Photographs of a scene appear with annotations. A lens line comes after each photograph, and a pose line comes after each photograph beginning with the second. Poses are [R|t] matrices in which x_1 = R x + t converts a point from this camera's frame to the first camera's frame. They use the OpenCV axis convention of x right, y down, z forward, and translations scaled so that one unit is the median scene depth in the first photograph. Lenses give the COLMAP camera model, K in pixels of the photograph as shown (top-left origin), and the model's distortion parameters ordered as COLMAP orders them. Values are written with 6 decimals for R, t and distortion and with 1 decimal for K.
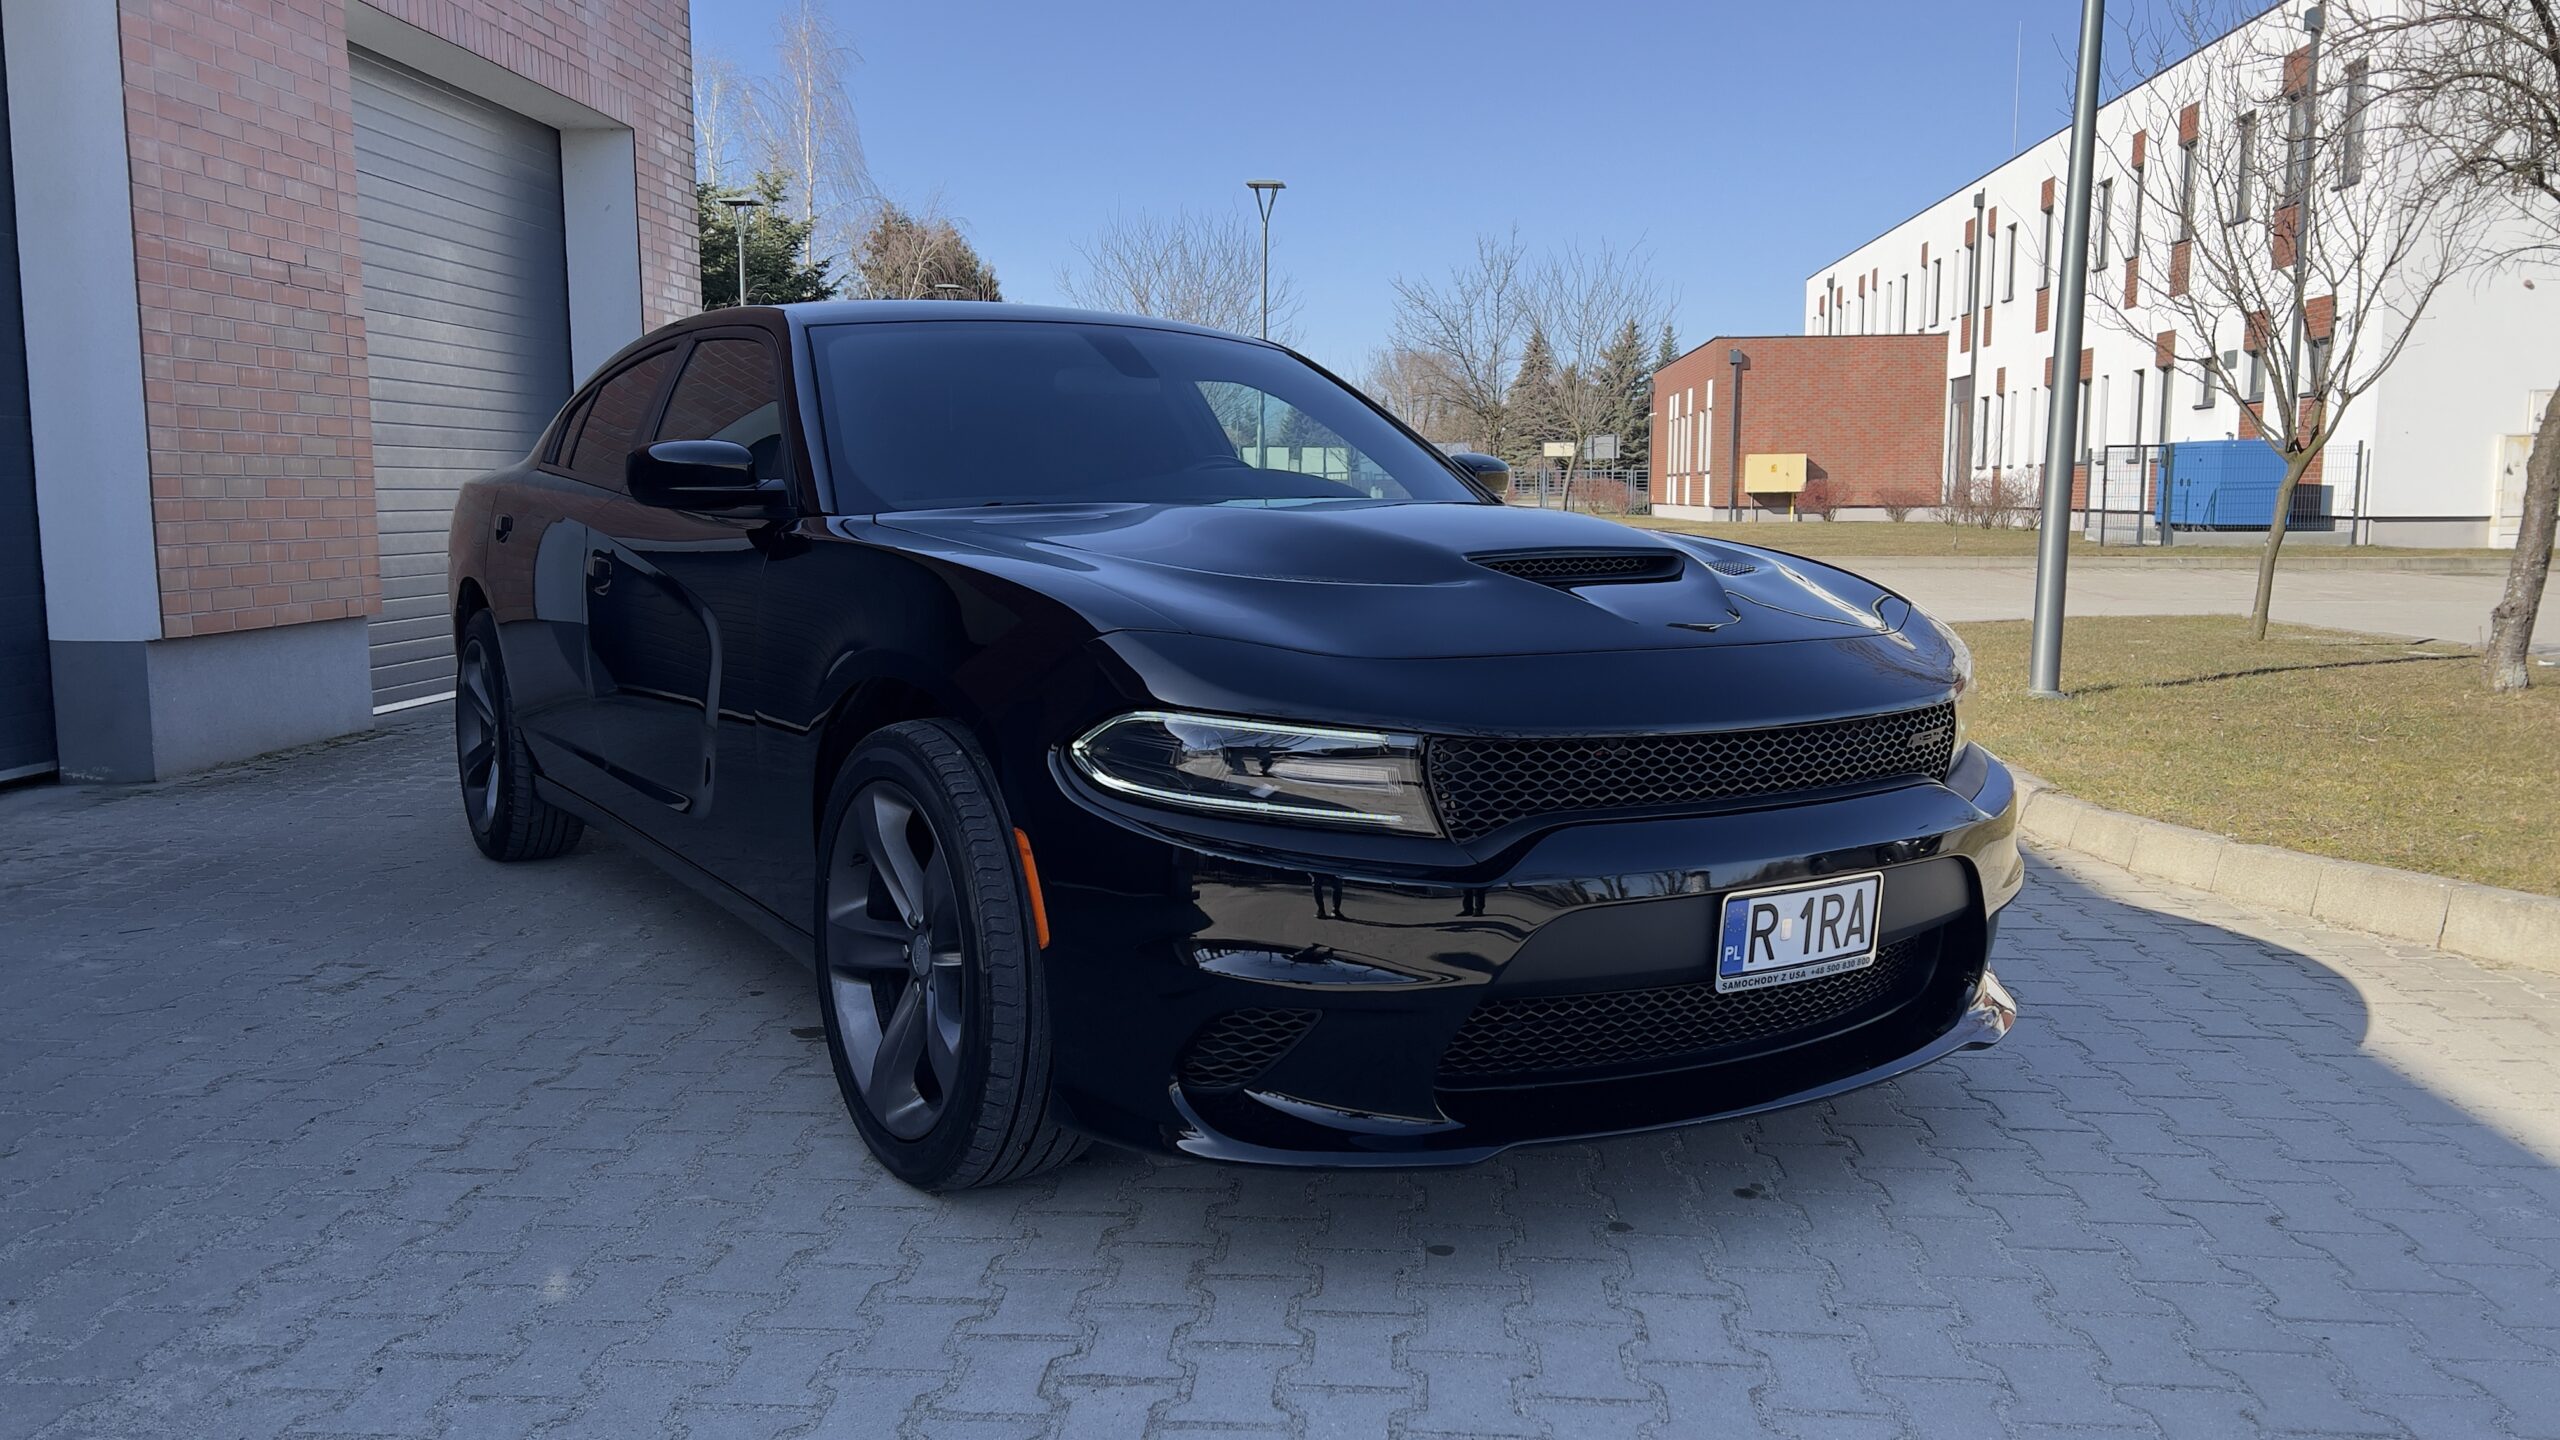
lens RADIAL K [[1954.0, 0, 1280.0], [0, 1954.0, 720.0], [0, 0, 1]] dist [0.058468, -0.068925]
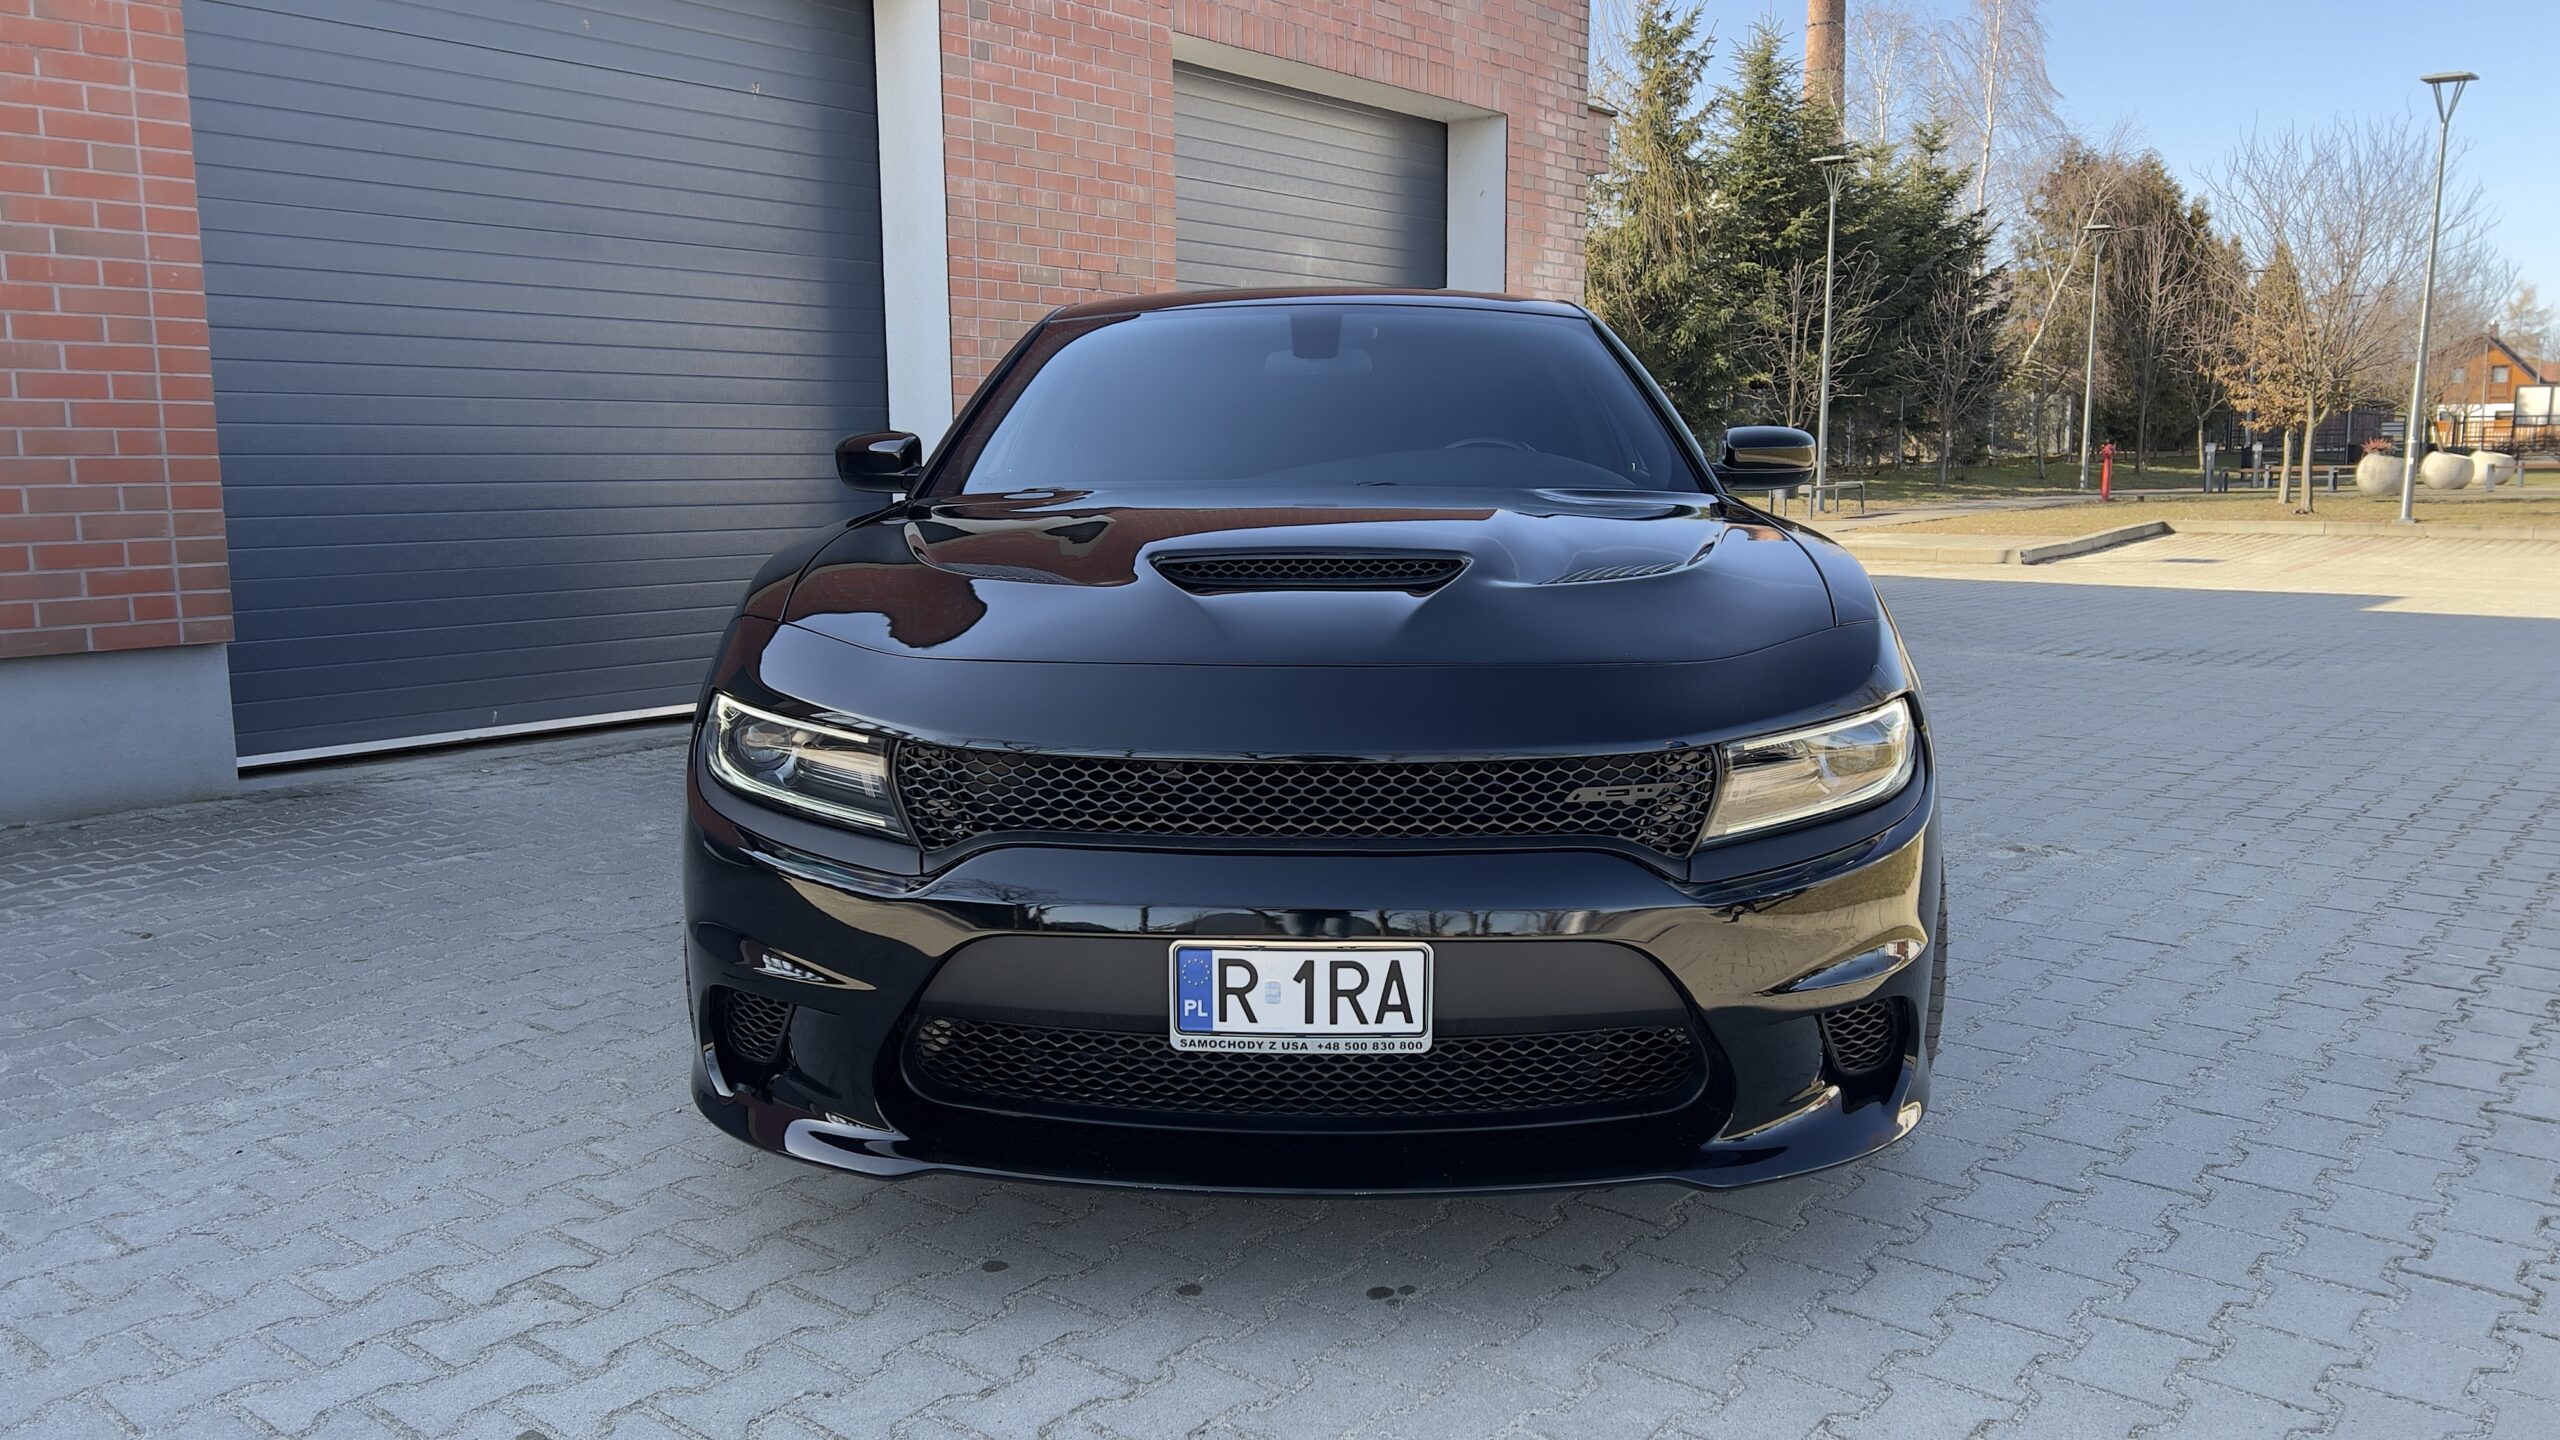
lens RADIAL K [[1954.0, 0, 1280.0], [0, 1954.0, 720.0], [0, 0, 1]] dist [0.058468, -0.068925]
pose [[0.812075, 0.074641, -0.578760, 0.730512], [-0.062746, 0.997205, 0.040567, -0.047541], [0.580170, 0.003372, 0.814488, 0.283504]]
